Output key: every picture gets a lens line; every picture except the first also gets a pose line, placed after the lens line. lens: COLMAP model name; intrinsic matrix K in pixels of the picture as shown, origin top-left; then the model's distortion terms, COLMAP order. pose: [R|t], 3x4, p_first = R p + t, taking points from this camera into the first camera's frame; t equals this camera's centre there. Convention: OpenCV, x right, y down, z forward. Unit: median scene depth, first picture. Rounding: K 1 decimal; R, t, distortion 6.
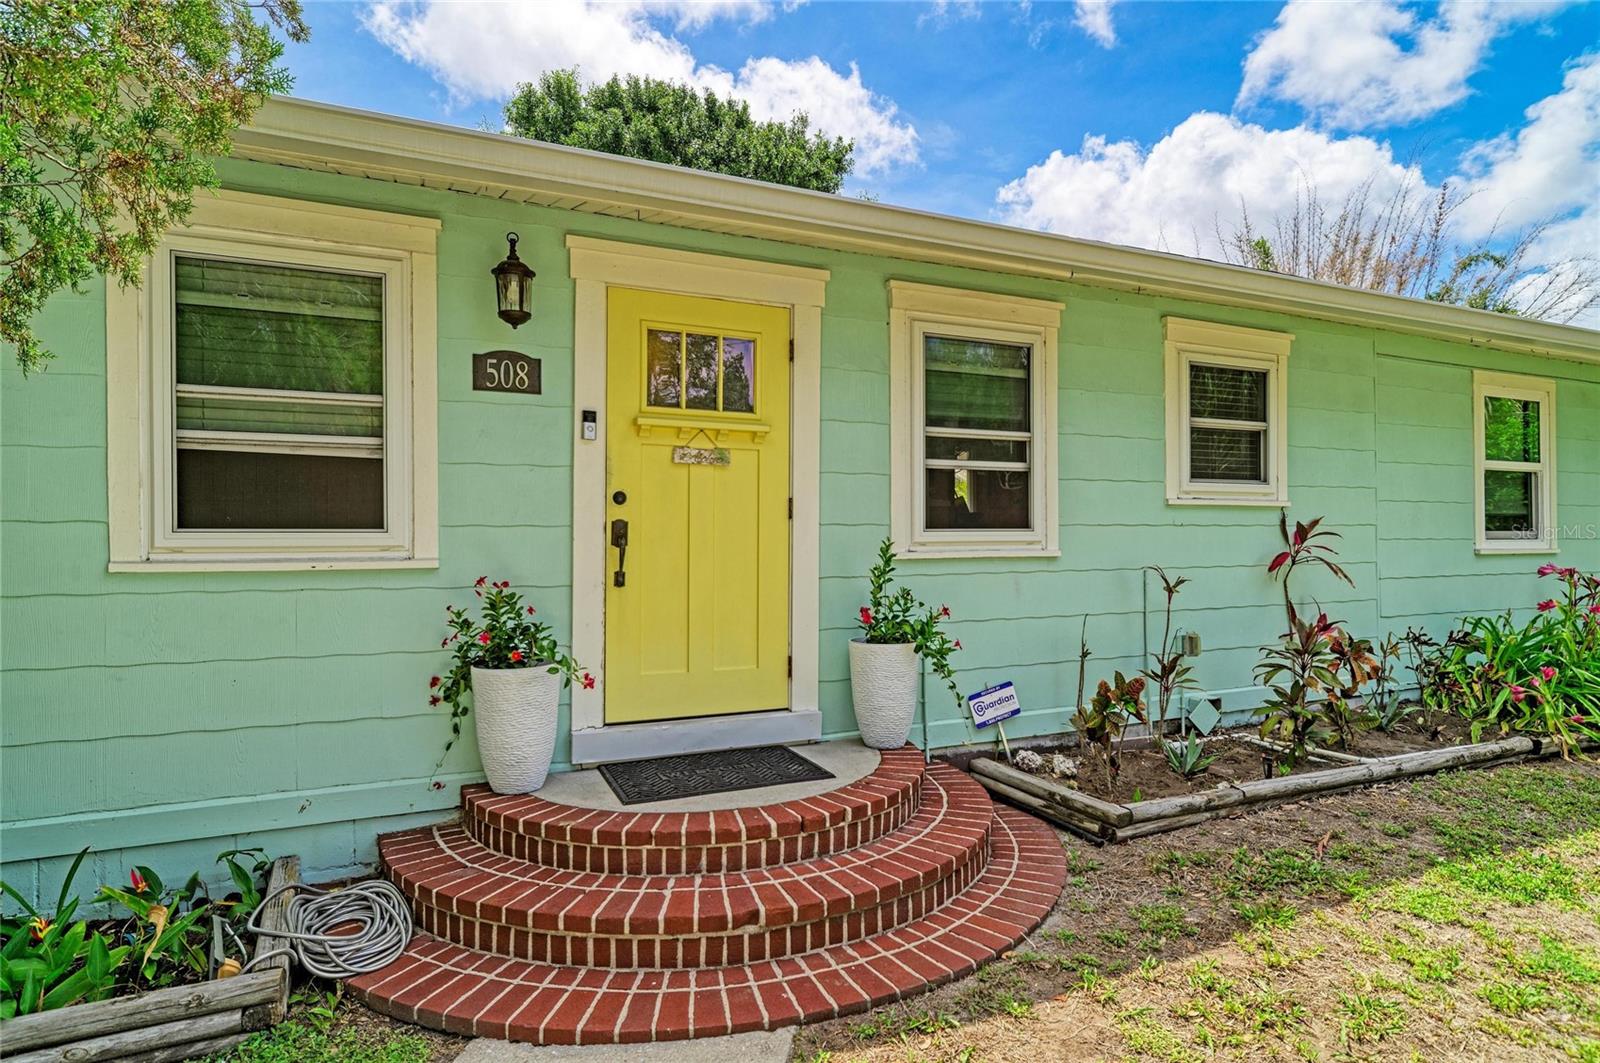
lens RADIAL K [[869.4, 0, 803.7], [0, 869.4, 535.3], [0, 0, 1]] dist [0.001803, 0.002884]
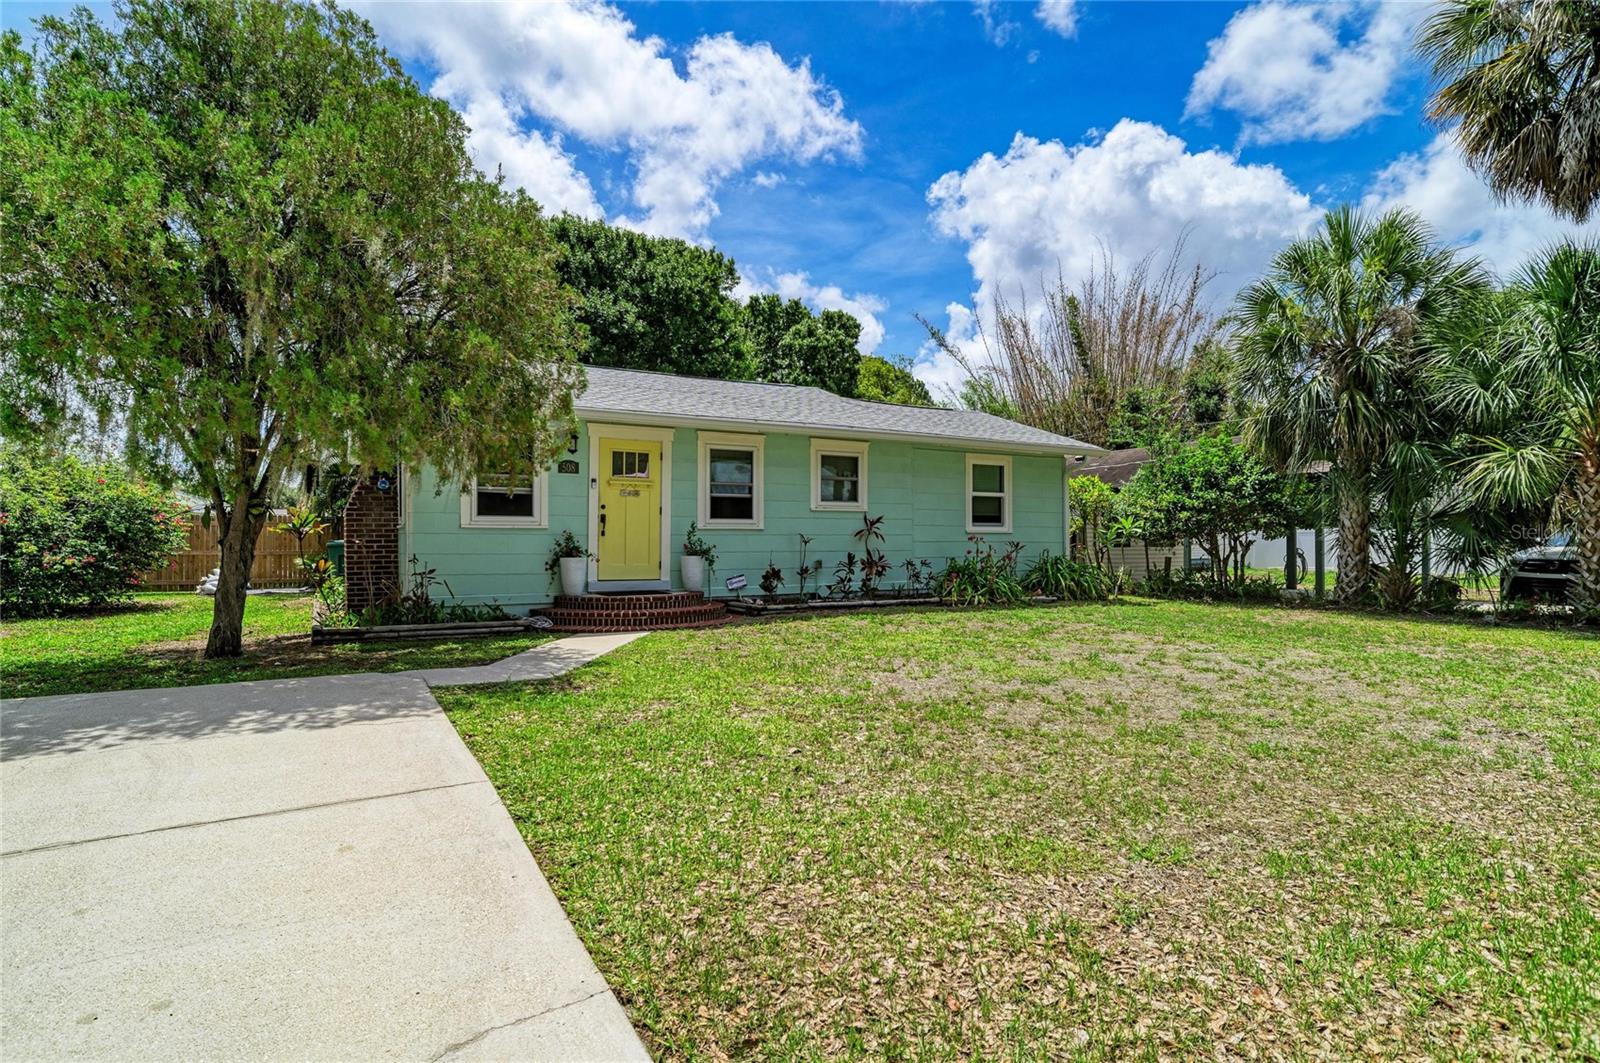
lens RADIAL K [[869.4, 0, 804.9], [0, 869.4, 537.5], [0, 0, 1]] dist [0.001803, 0.002884]
pose [[0.994816, 0.005672, 0.101537, 0.166335], [-0.006125, 0.999973, 0.004150, 0.043491], [-0.101511, -0.004750, 0.994823, -1.914295]]
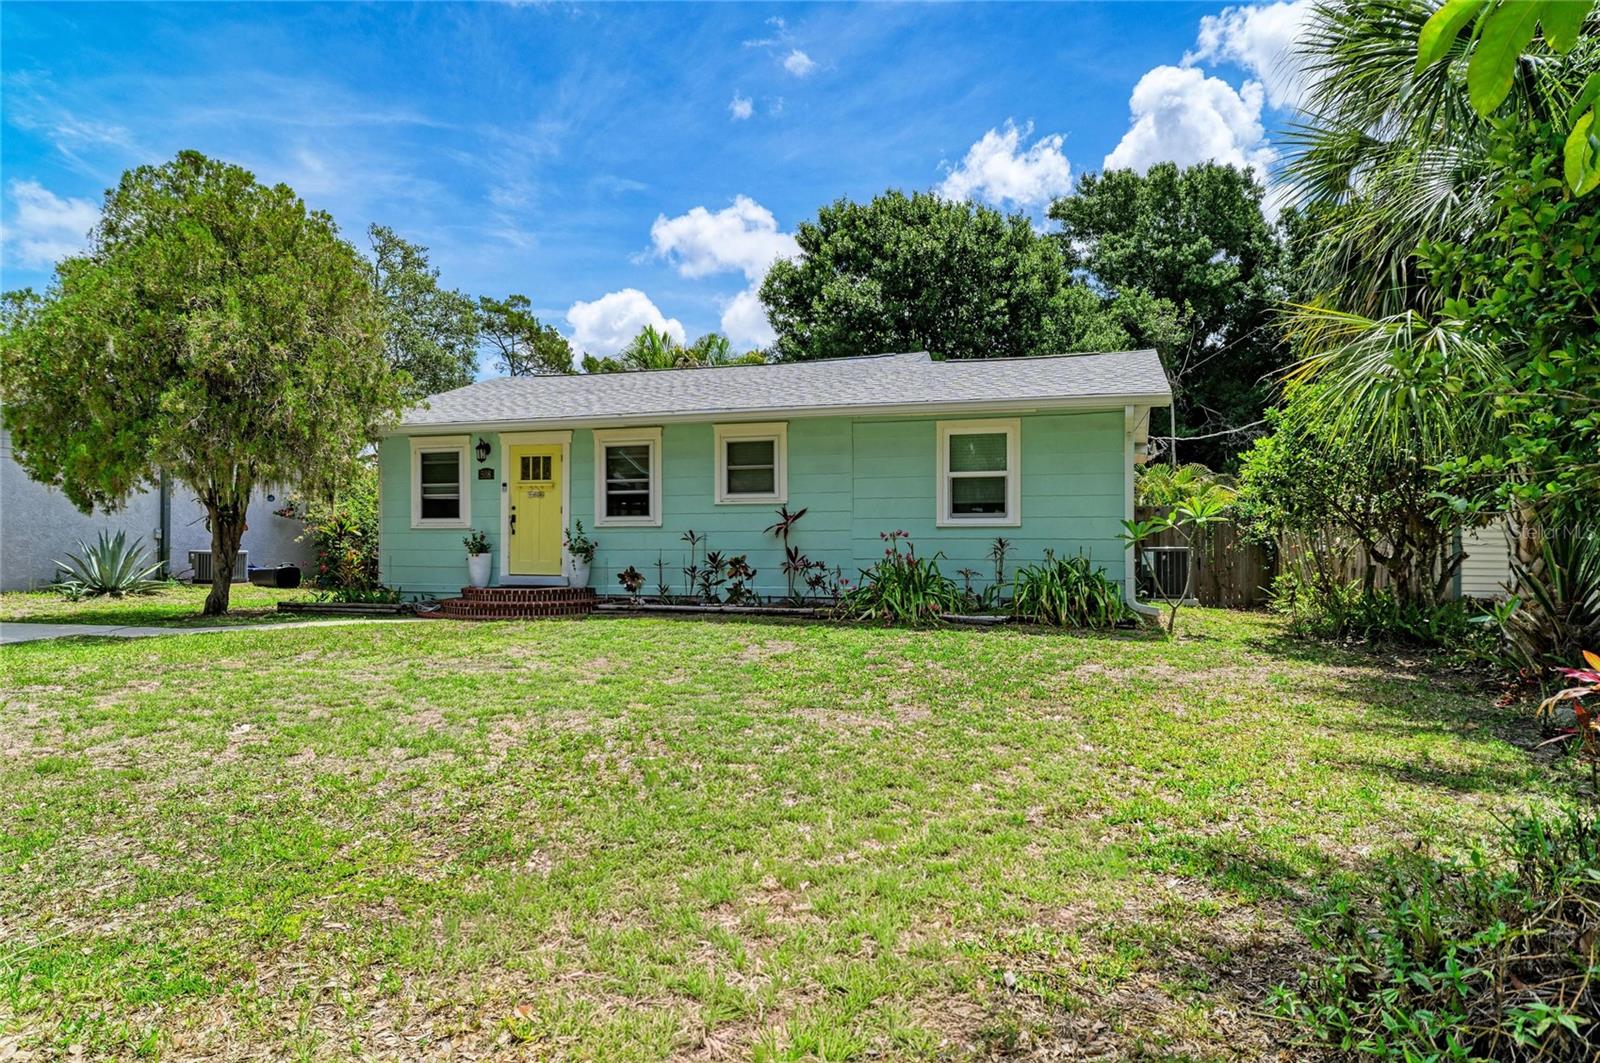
lens RADIAL K [[1007.1, 0, 798.5], [0, 1007.1, 531.2], [0, 0, 1]] dist [-0.016249, 0.003886]
pose [[0.745921, -0.002603, -0.666029, 2.900989], [0.003045, 0.999995, -0.000497, 0.047251], [0.666027, -0.001657, 0.745926, -1.058696]]
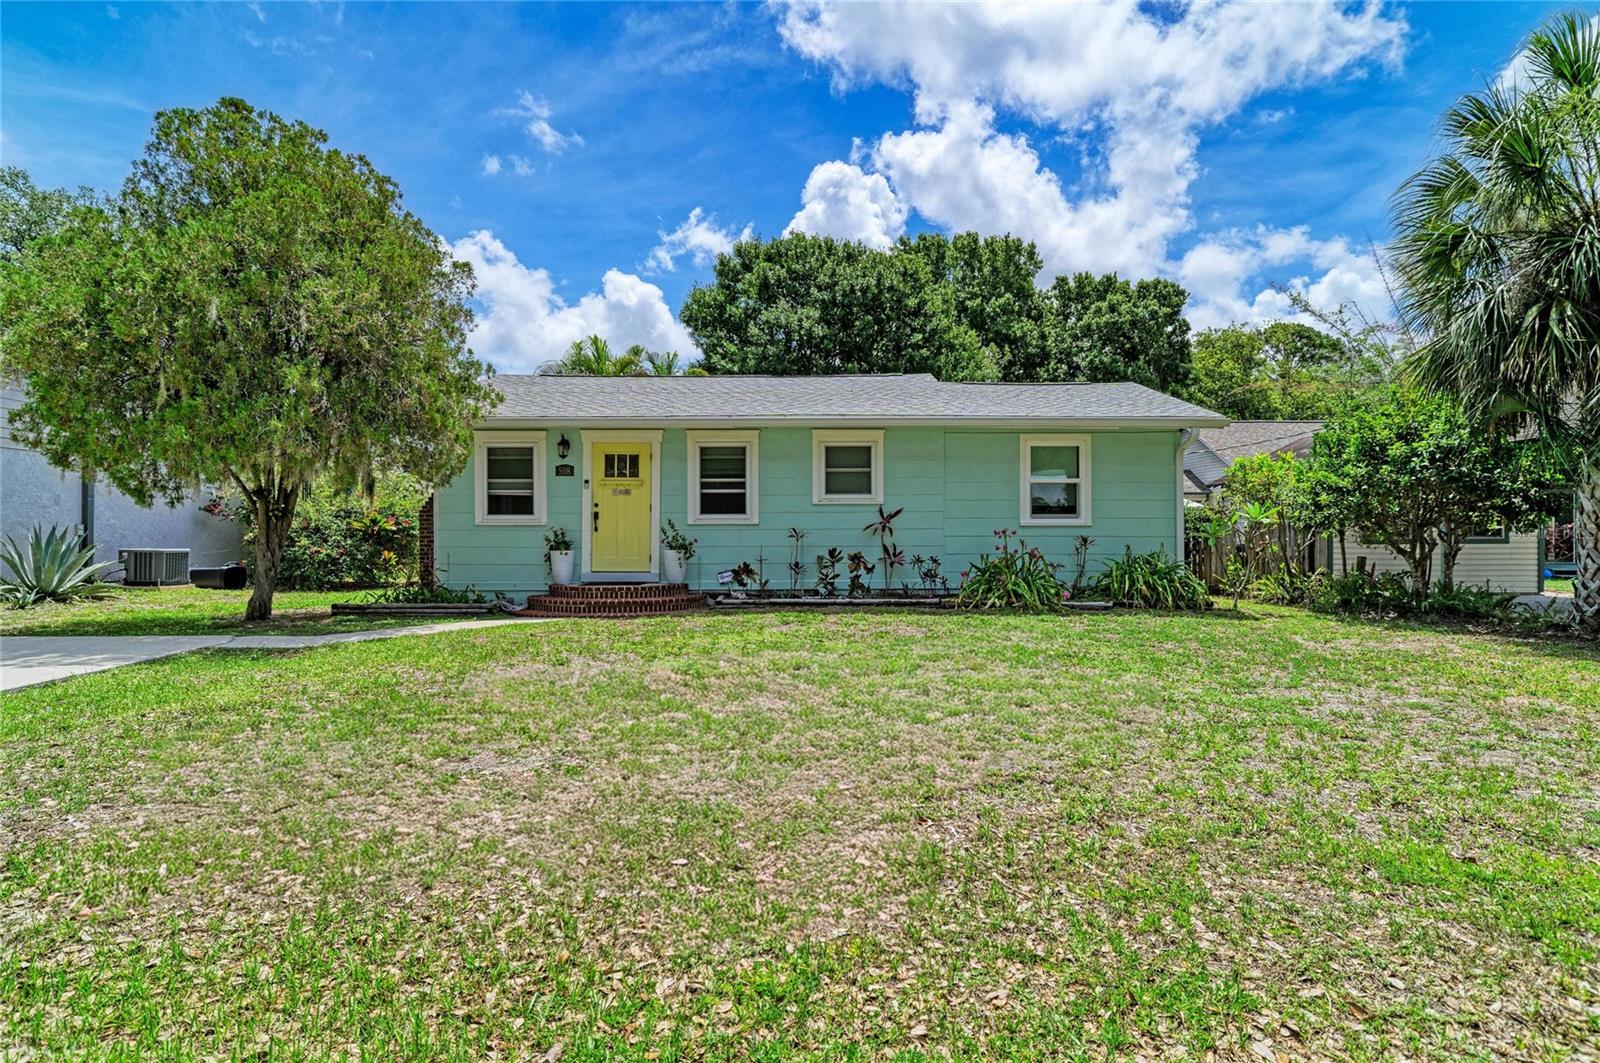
lens RADIAL K [[869.4, 0, 800.1], [0, 869.4, 531.3], [0, 0, 1]] dist [0.001803, 0.002884]
pose [[0.910928, -0.000275, -0.412564, 1.723922], [0.000259, 1.000000, -0.000096, 0.053785], [0.412564, -0.000020, 0.910928, -1.584617]]
